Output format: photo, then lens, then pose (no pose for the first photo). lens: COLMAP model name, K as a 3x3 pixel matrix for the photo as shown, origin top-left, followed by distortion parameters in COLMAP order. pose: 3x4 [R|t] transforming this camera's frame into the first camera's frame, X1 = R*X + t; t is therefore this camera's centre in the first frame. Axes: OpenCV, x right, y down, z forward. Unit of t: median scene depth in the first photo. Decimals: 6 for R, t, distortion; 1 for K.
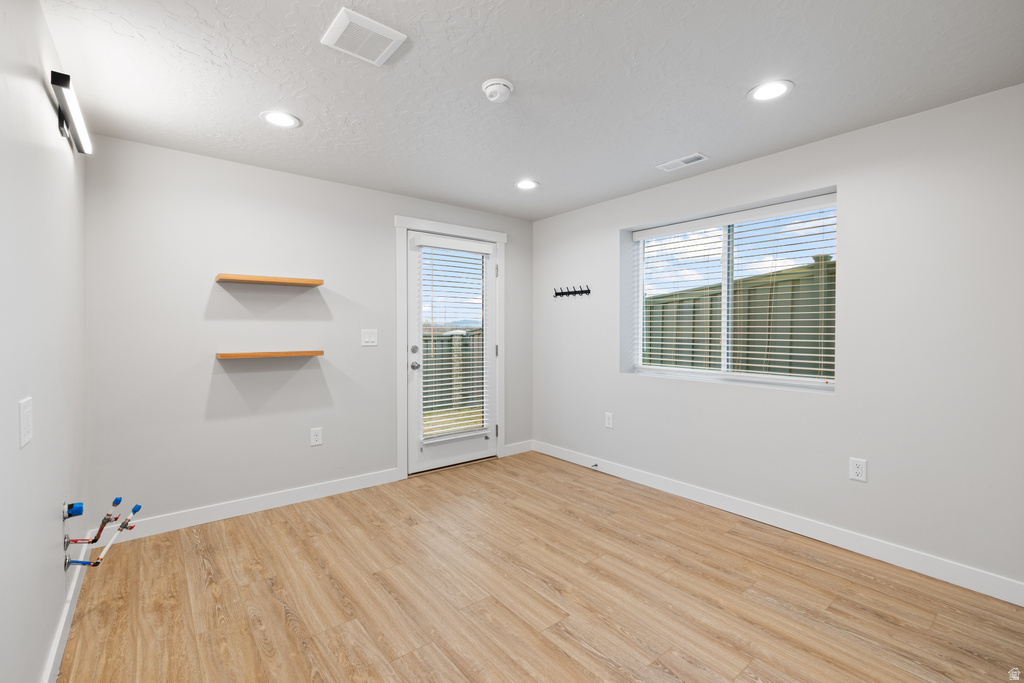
lens RADIAL K [[447.7, 0, 510.8], [0, 447.7, 337.8], [0, 0, 1]] dist [-0.006194, -0.000305]
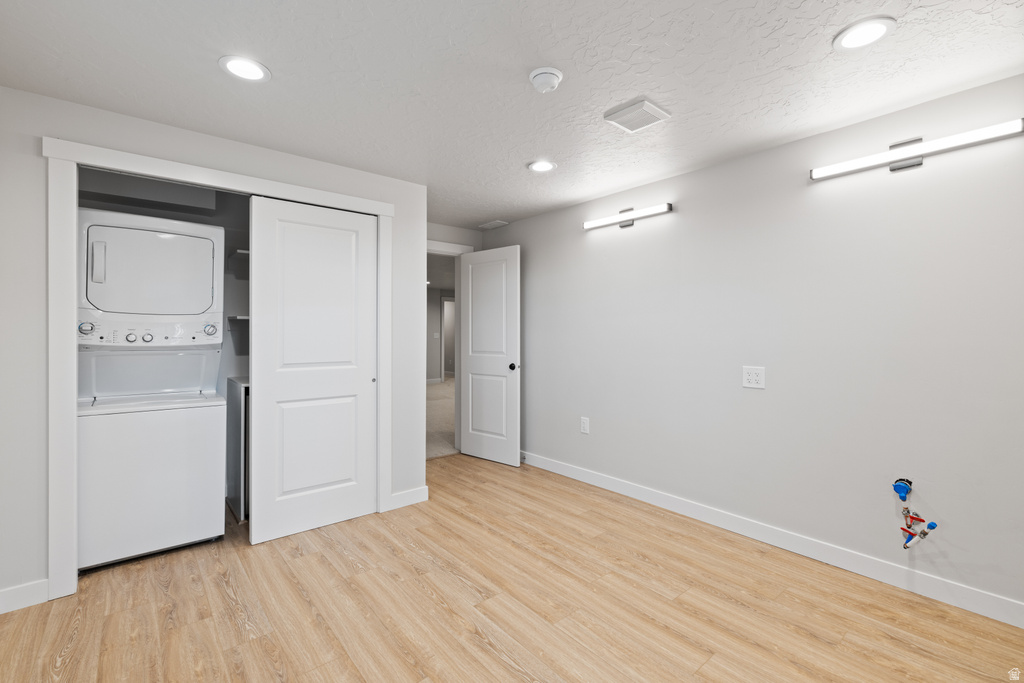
lens RADIAL K [[447.7, 0, 513.1], [0, 447.7, 336.6], [0, 0, 1]] dist [-0.006194, -0.000305]
pose [[-0.999869, -0.001973, -0.016085, 0.056307], [-0.002324, 0.999759, 0.021845, -0.033106], [0.016038, 0.021879, -0.999632, 1.982113]]
